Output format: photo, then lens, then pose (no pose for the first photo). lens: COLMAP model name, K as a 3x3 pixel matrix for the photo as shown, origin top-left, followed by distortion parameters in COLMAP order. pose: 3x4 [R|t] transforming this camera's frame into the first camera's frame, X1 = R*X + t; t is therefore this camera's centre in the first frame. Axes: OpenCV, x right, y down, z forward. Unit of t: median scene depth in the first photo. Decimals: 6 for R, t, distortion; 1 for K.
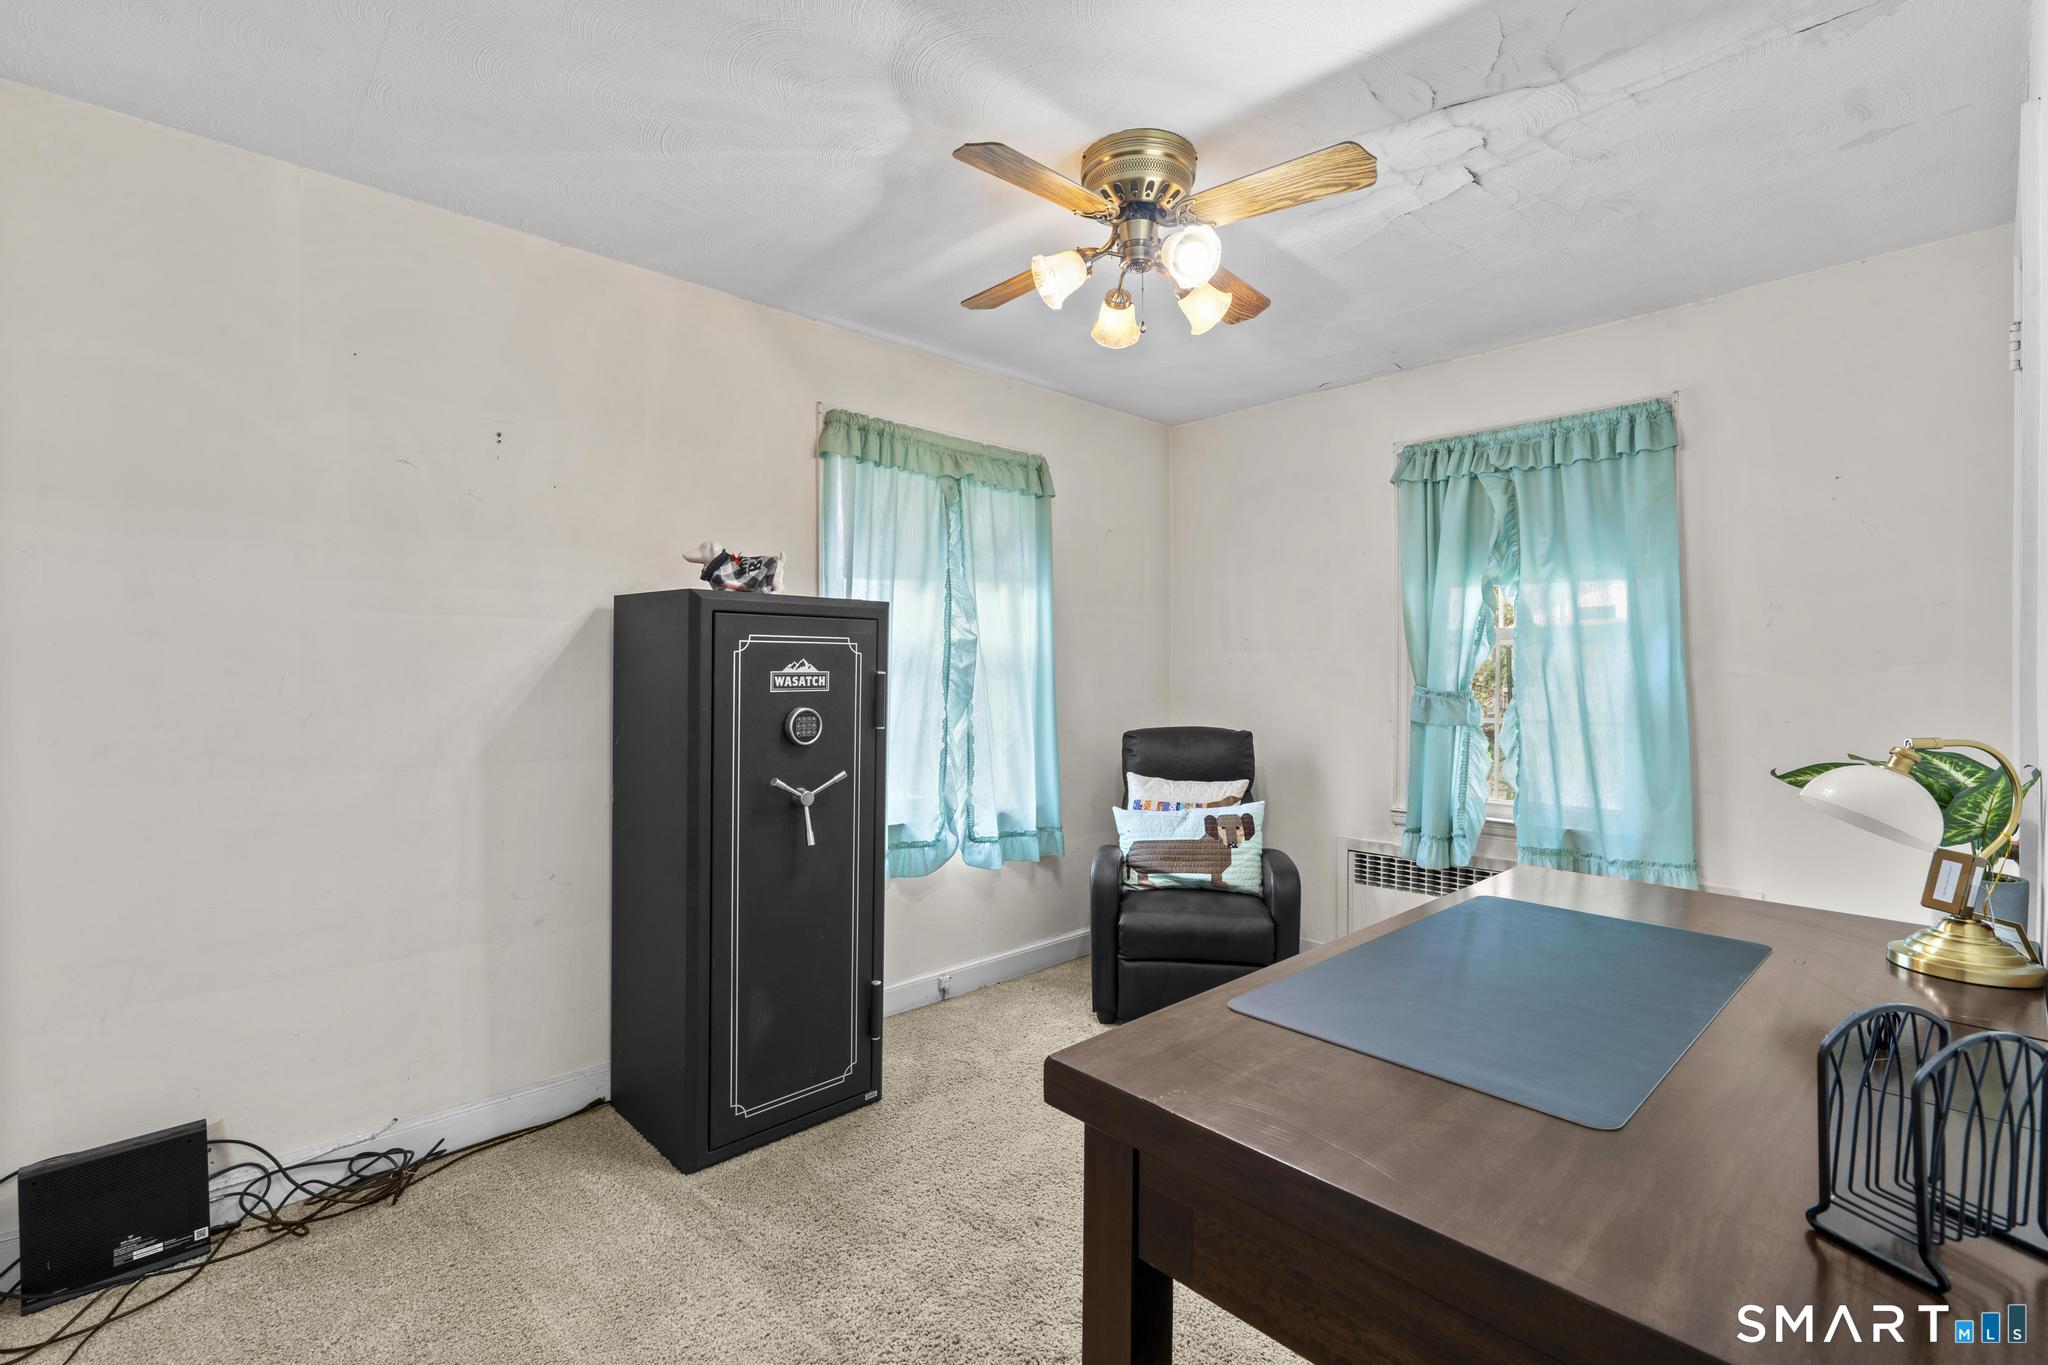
lens RADIAL K [[931.8, 0, 1017.9], [0, 931.8, 676.8], [0, 0, 1]] dist [-0.013098, 0.011131]
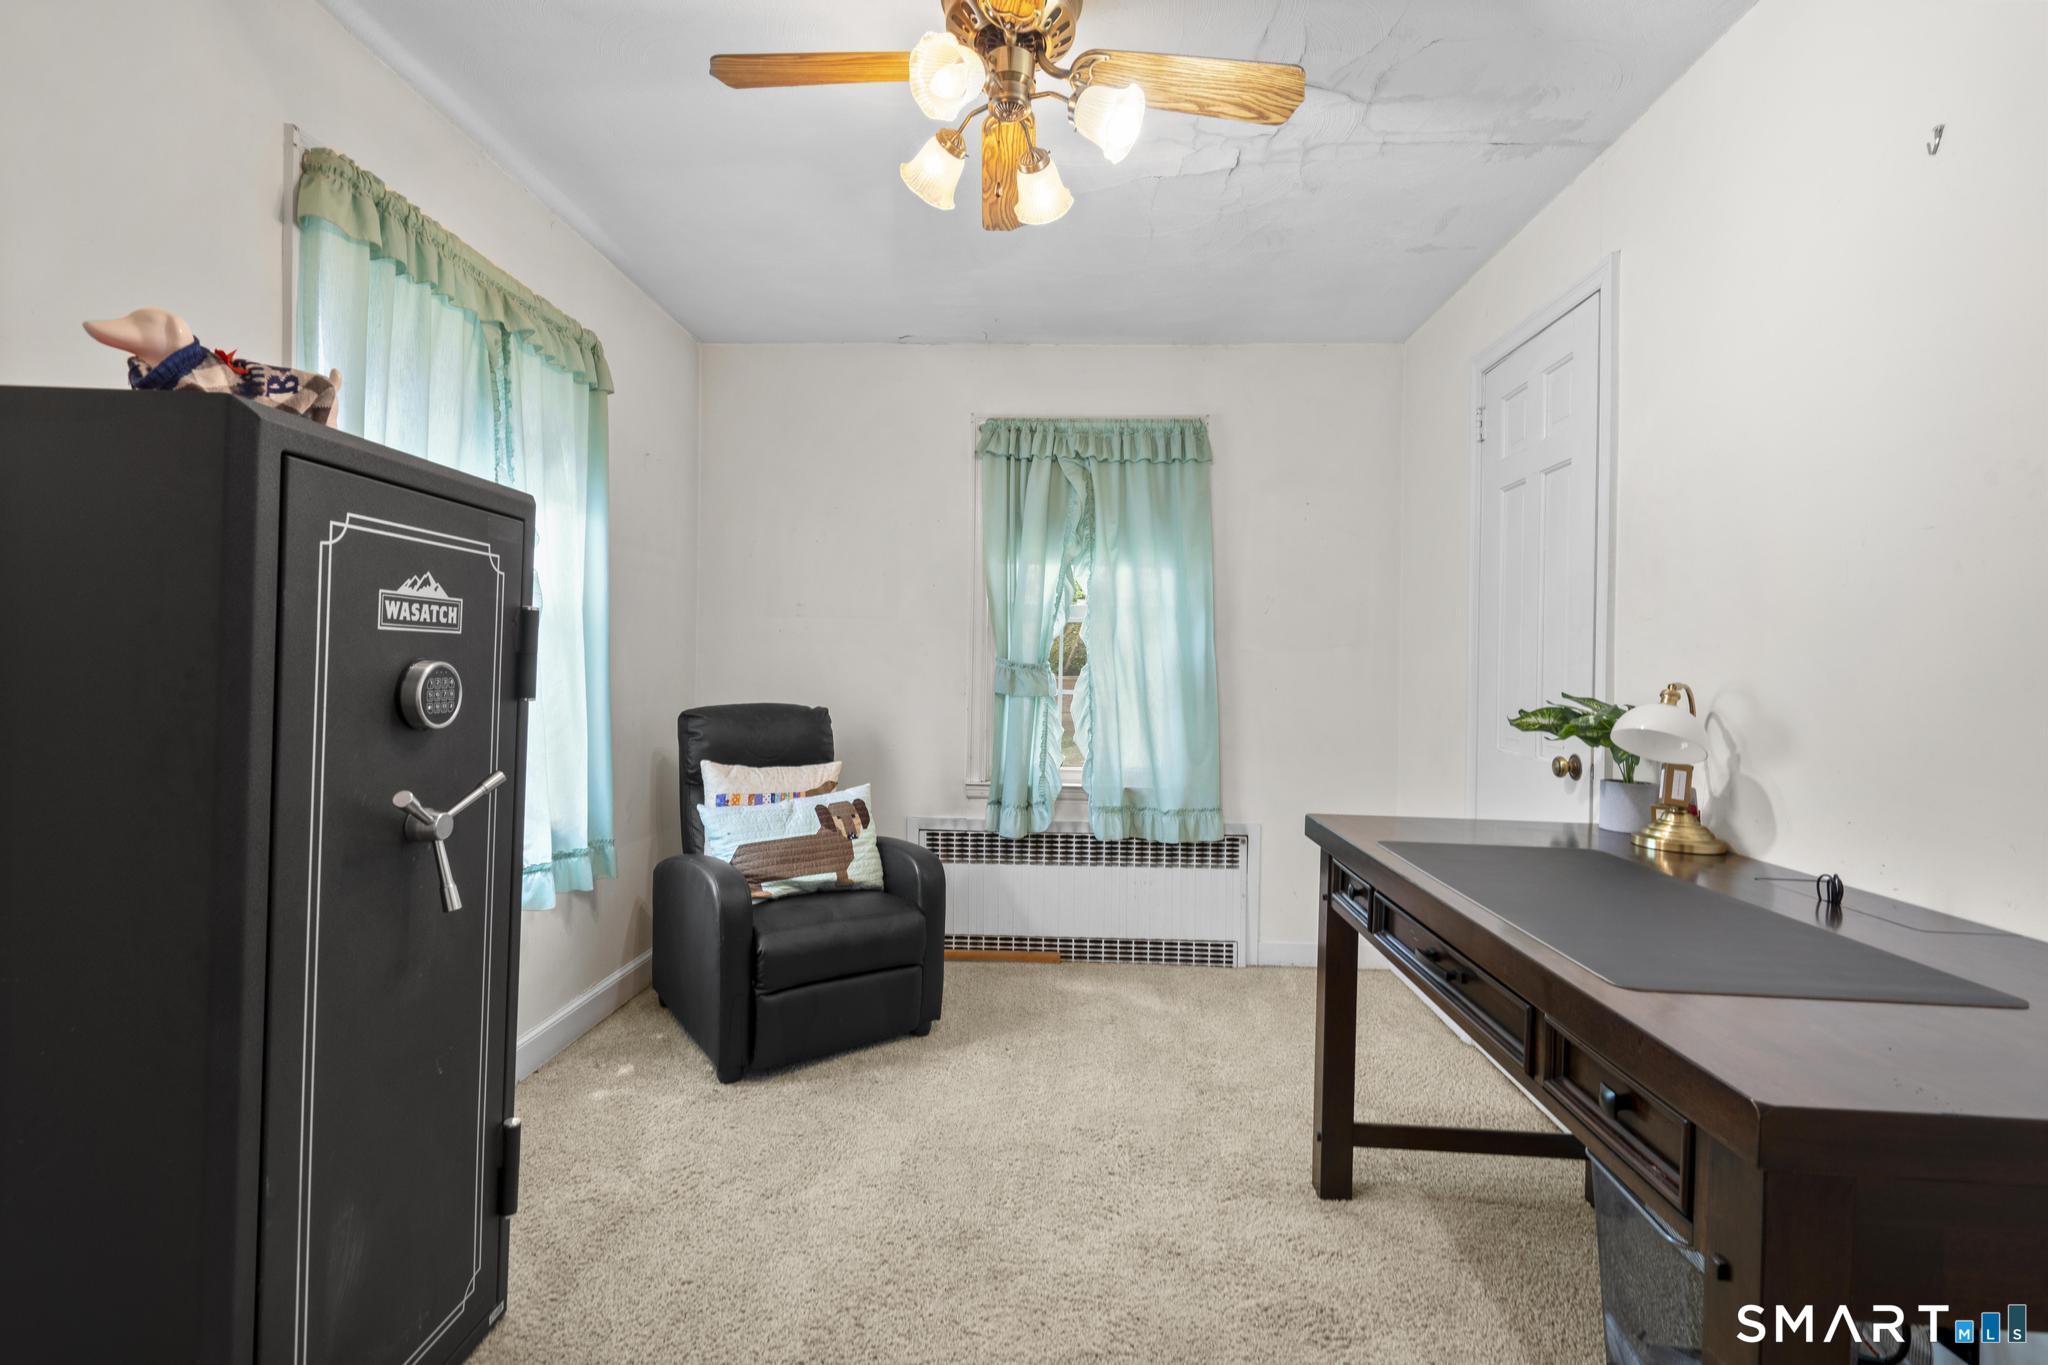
lens RADIAL K [[931.8, 0, 1017.9], [0, 931.8, 676.8], [0, 0, 1]] dist [-0.013098, 0.011131]
pose [[0.715078, 0.007342, 0.699006, -0.276606], [-0.014275, 0.999890, 0.004101, 0.026684], [-0.698899, -0.012911, 0.715104, 0.277642]]
